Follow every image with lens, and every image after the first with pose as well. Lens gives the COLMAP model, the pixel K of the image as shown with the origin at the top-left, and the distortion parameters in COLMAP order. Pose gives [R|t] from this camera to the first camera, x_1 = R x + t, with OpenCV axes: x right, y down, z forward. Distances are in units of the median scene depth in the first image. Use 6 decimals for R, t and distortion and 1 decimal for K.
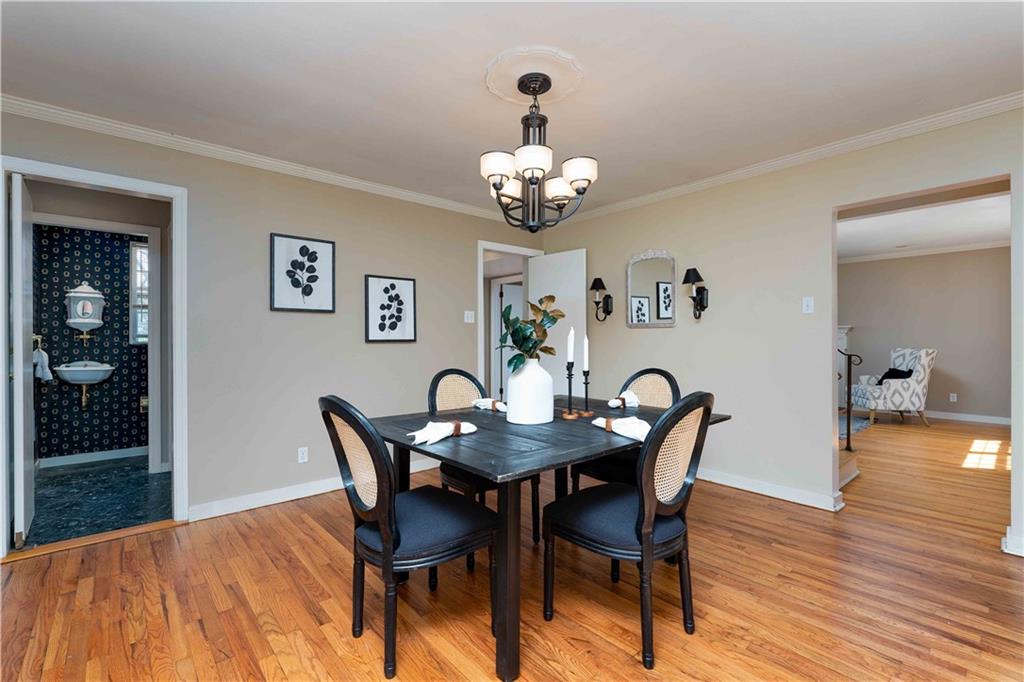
lens RADIAL K [[455.5, 0, 518.3], [0, 455.5, 339.4], [0, 0, 1]] dist [0.000275, -0.000099]
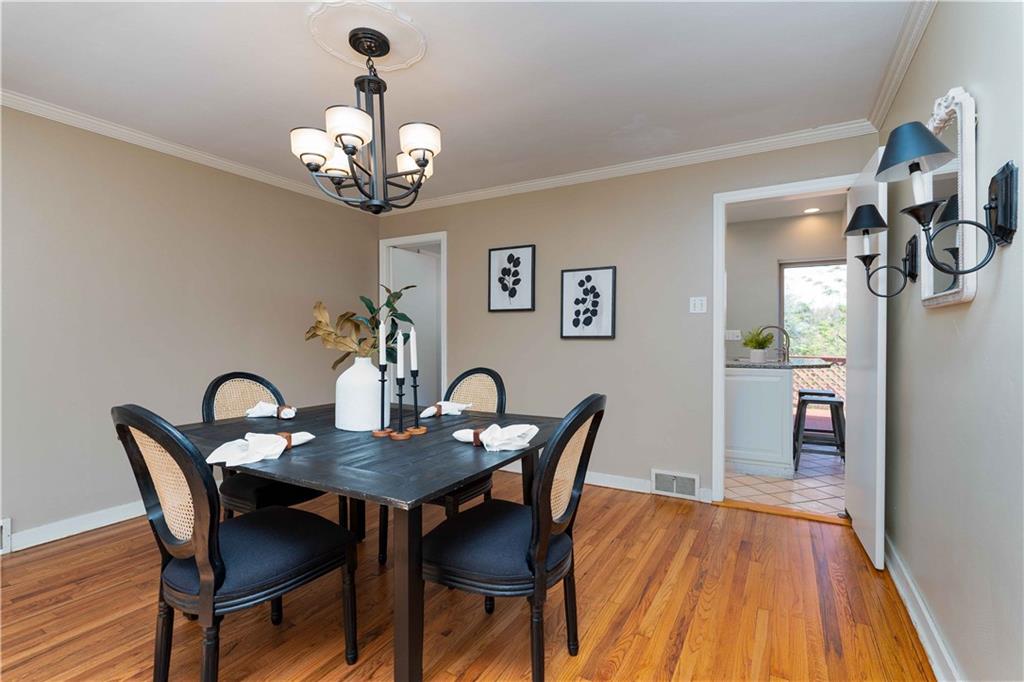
lens RADIAL K [[455.5, 0, 518.3], [0, 455.5, 339.4], [0, 0, 1]] dist [0.000275, -0.000099]
pose [[0.312191, 0.011543, -0.949949, 0.618970], [-0.004625, 0.999933, 0.010631, -0.002089], [0.950008, 0.001074, 0.312223, 0.643471]]
